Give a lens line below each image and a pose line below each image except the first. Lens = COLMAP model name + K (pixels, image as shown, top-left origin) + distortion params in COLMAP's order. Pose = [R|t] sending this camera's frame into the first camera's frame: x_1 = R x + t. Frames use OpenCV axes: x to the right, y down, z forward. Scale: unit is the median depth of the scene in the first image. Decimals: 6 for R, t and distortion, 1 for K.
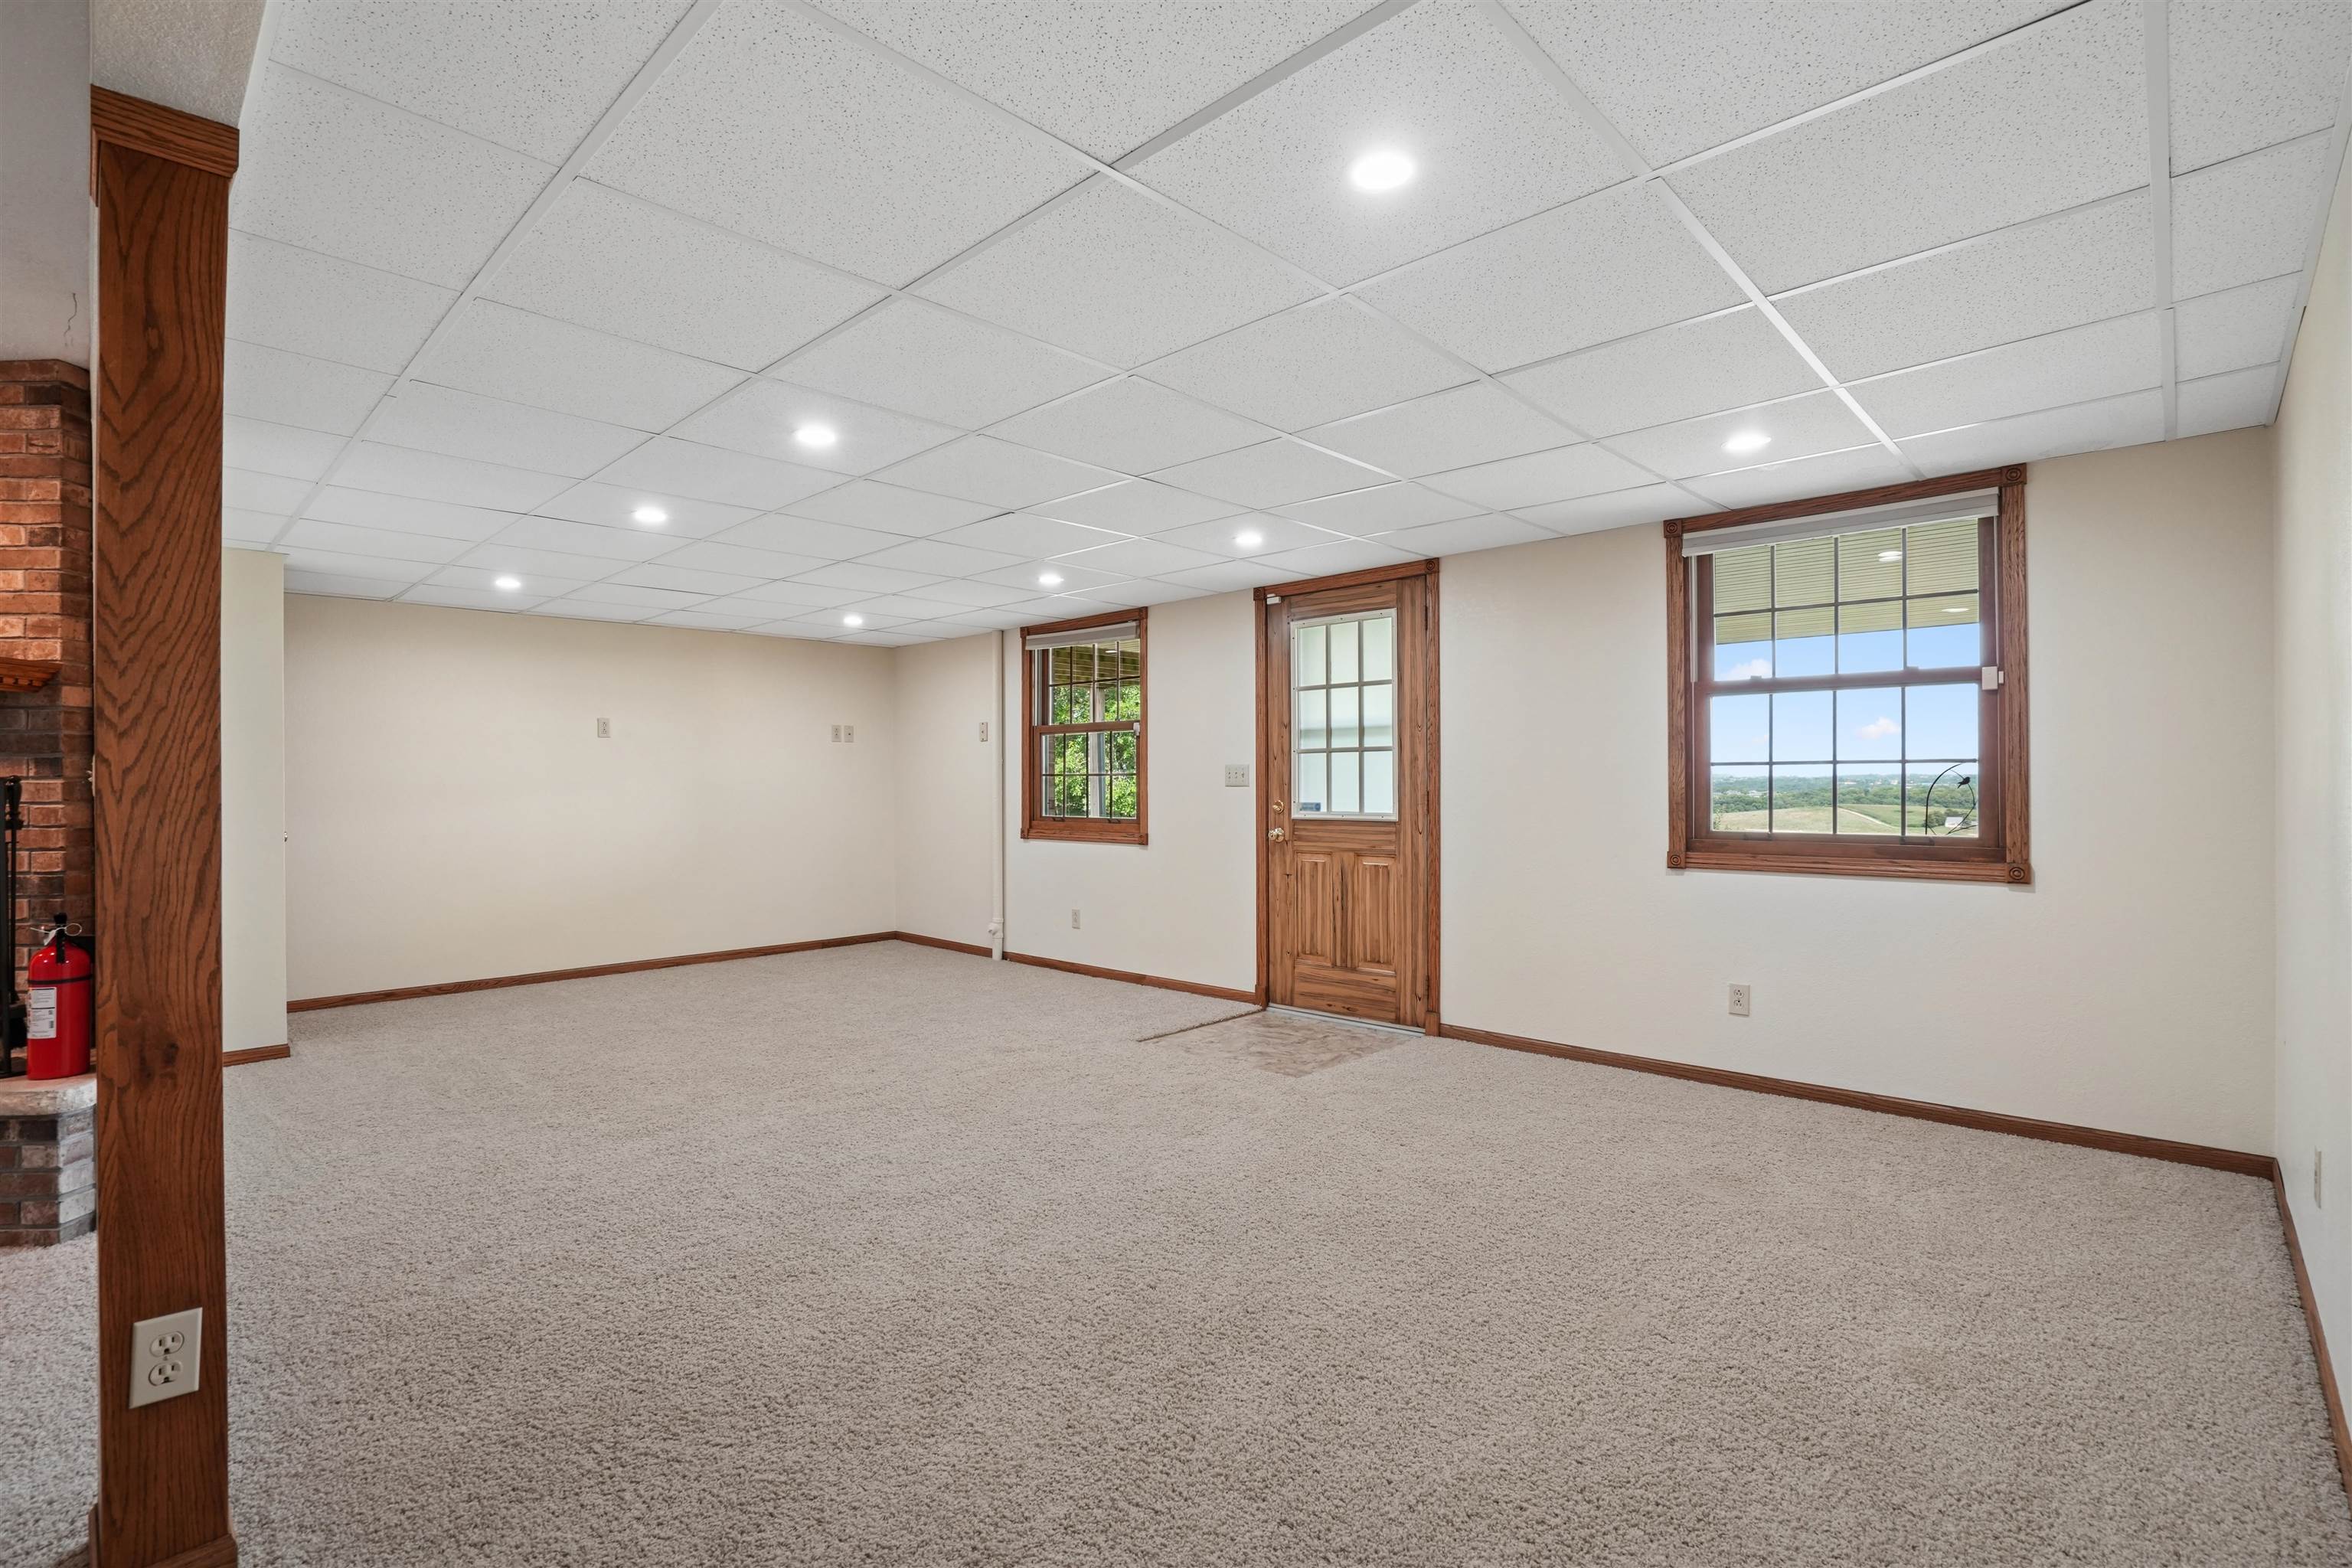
lens RADIAL K [[1088.3, 0, 1181.8], [0, 1088.3, 786.6], [0, 0, 1]] dist [-0.054494, 0.019113]
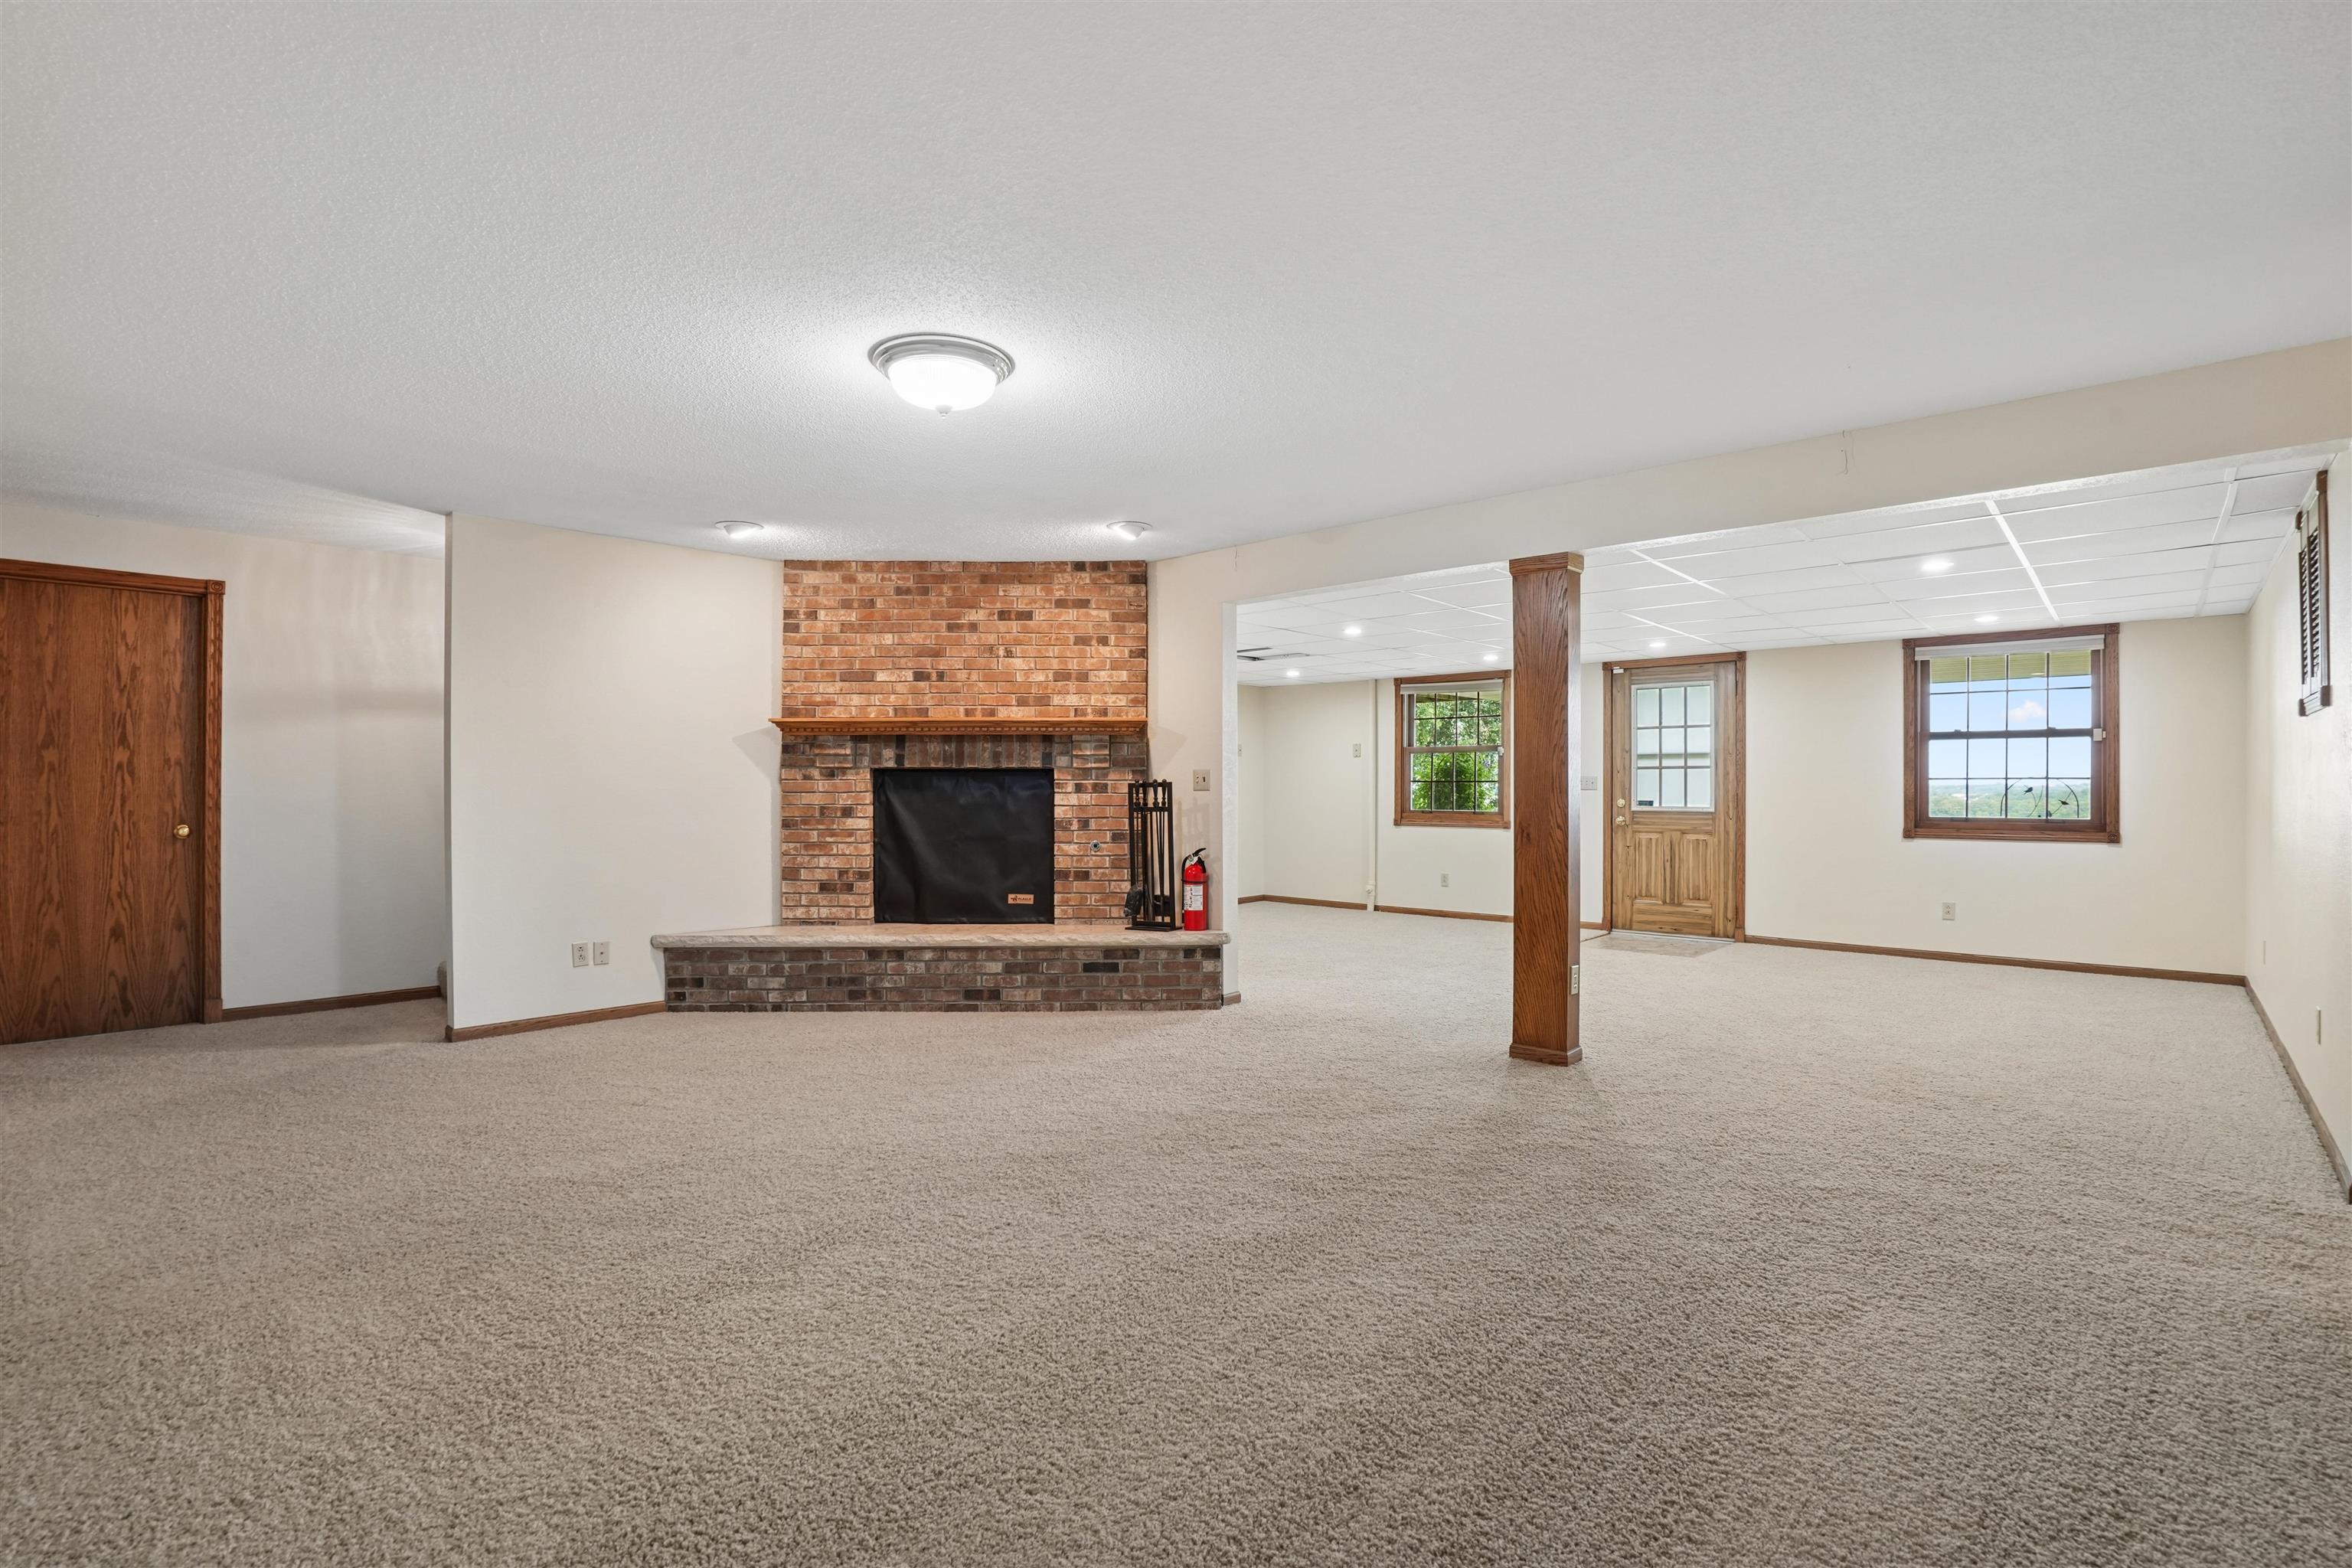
lens RADIAL K [[1122.3, 0, 1135.5], [0, 1122.3, 792.8], [0, 0, 1]] dist [-0.057506, 0.019892]
pose [[0.999853, 0.006523, 0.015862, -0.807332], [-0.006523, 0.999979, -0.000039, 0.010650], [-0.015862, -0.000065, 0.999874, -0.745777]]
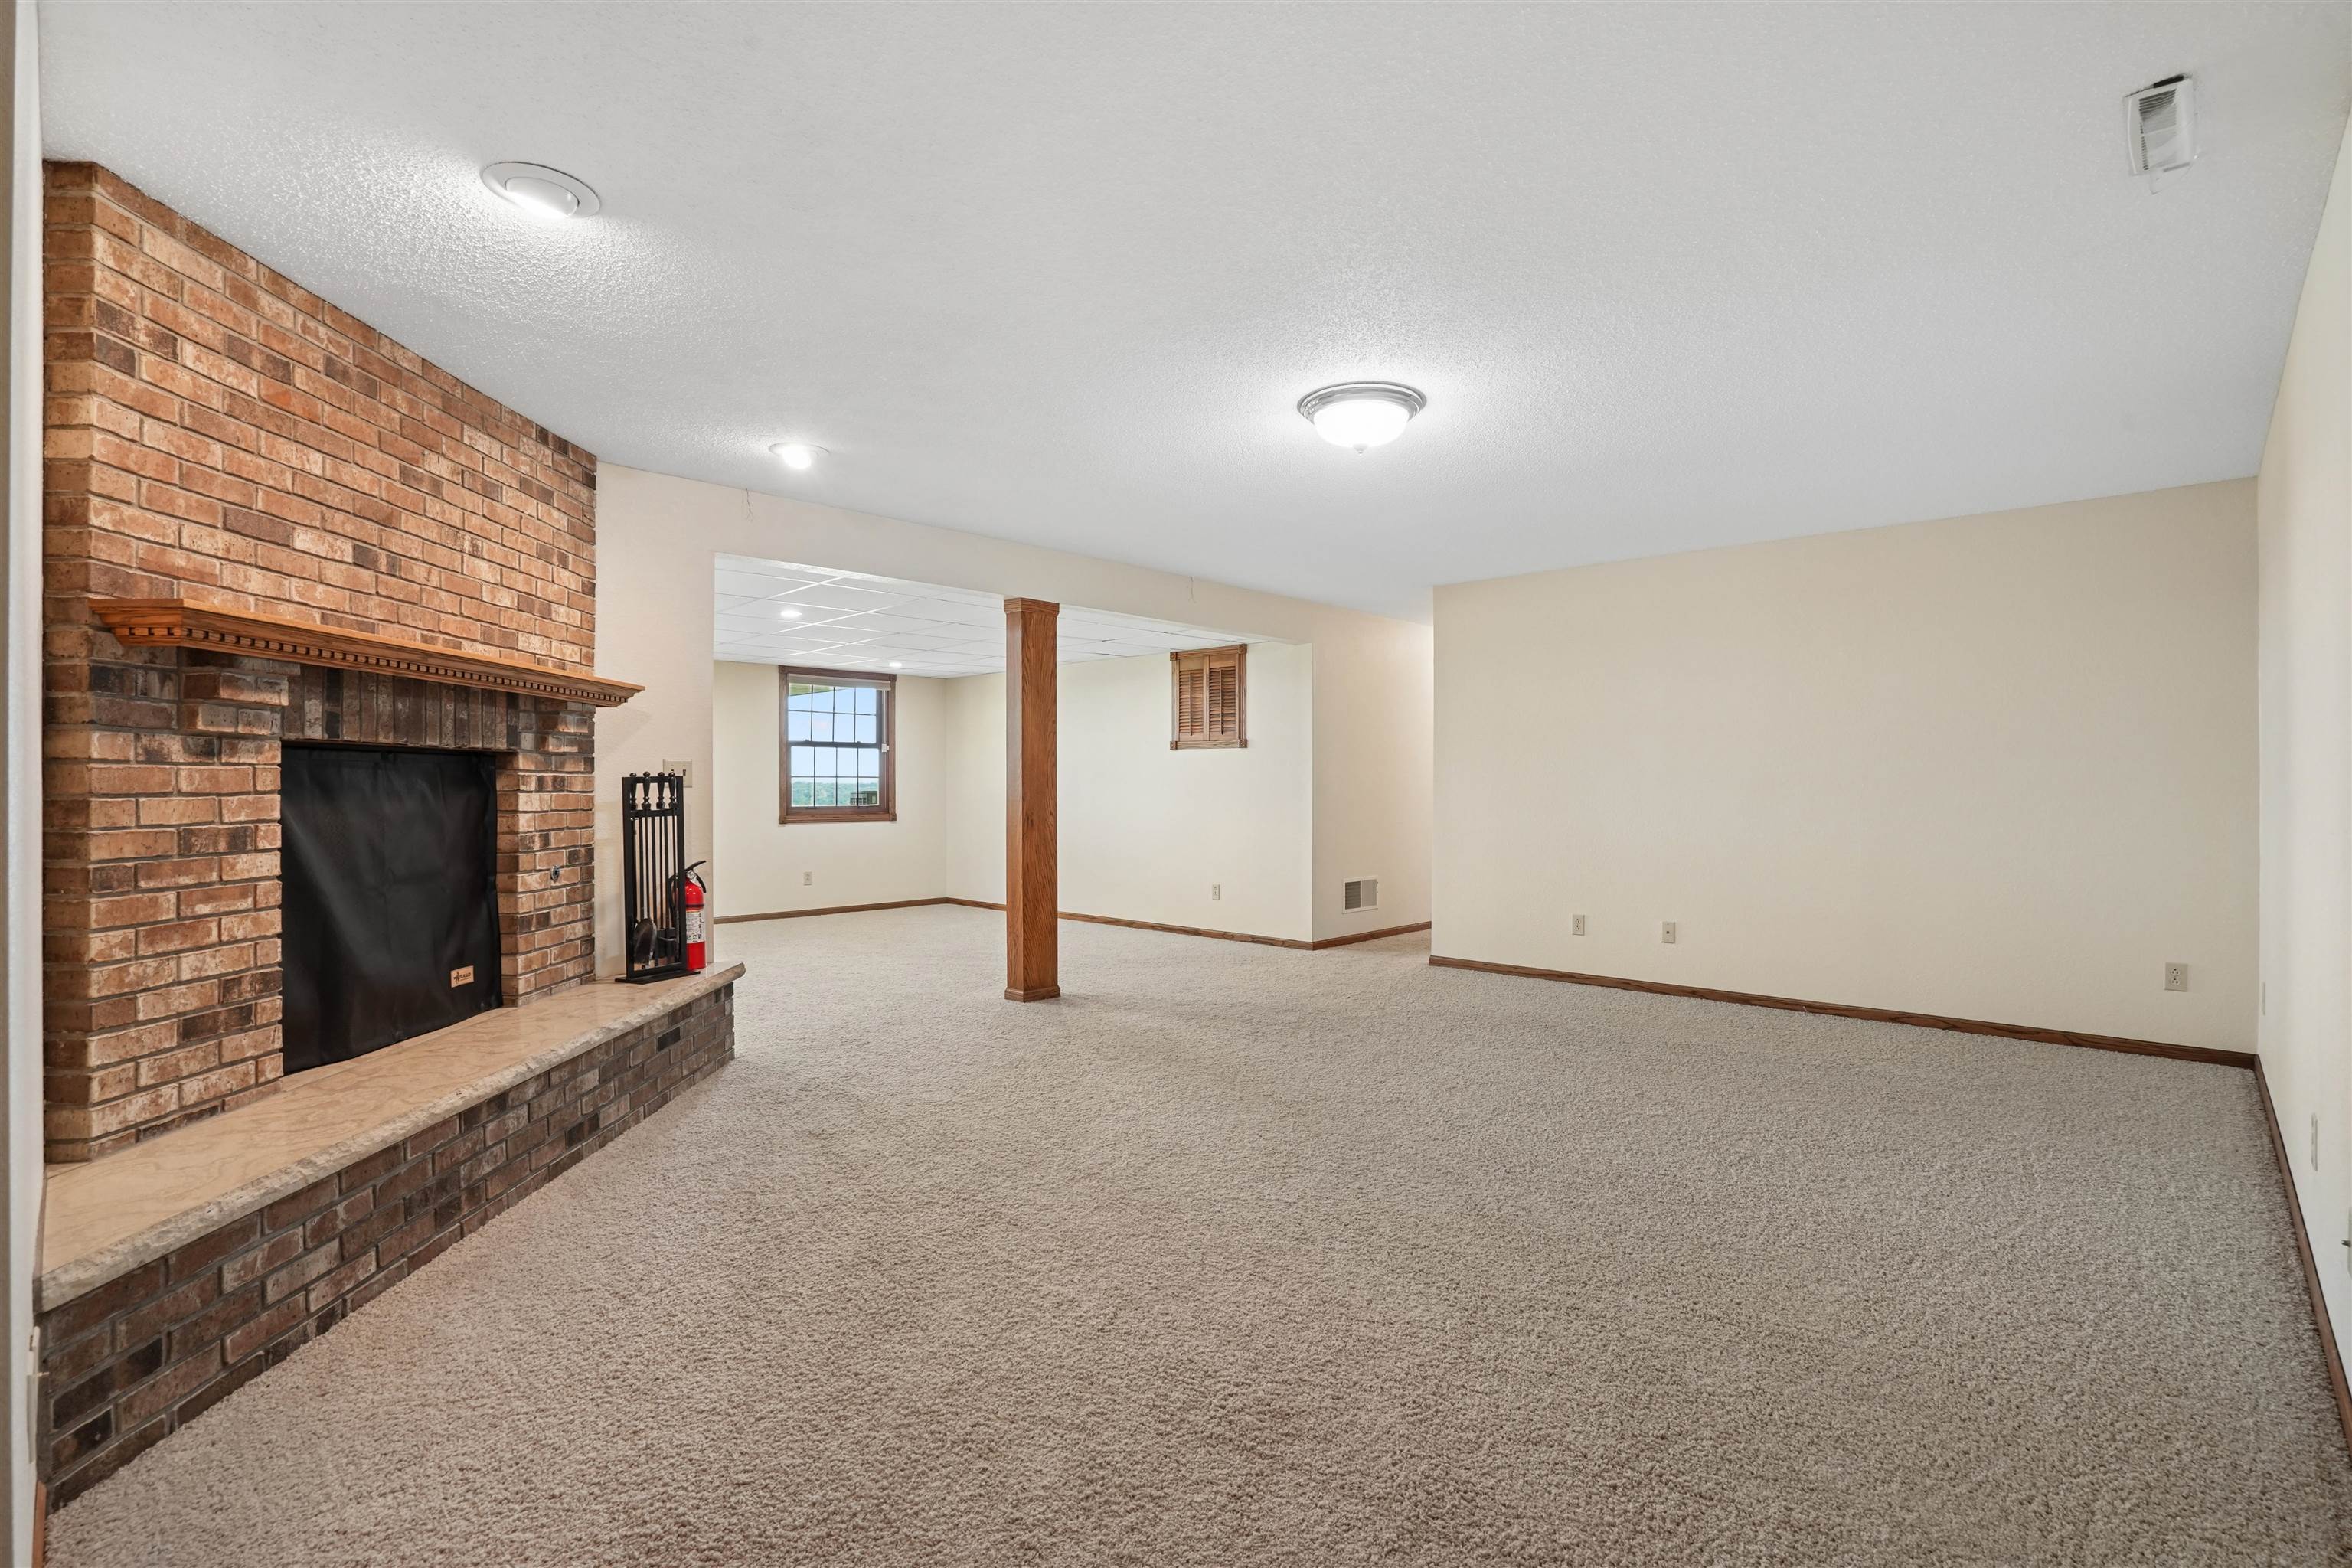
lens RADIAL K [[1159.1, 0, 1176.0], [0, 1159.1, 784.0], [0, 0, 1]] dist [0.000359, 0.017620]
pose [[-0.047228, 0.006597, 0.998862, -1.911809], [0.004239, 0.999971, -0.006403, 0.013462], [-0.998875, 0.003931, -0.047255, 0.300365]]
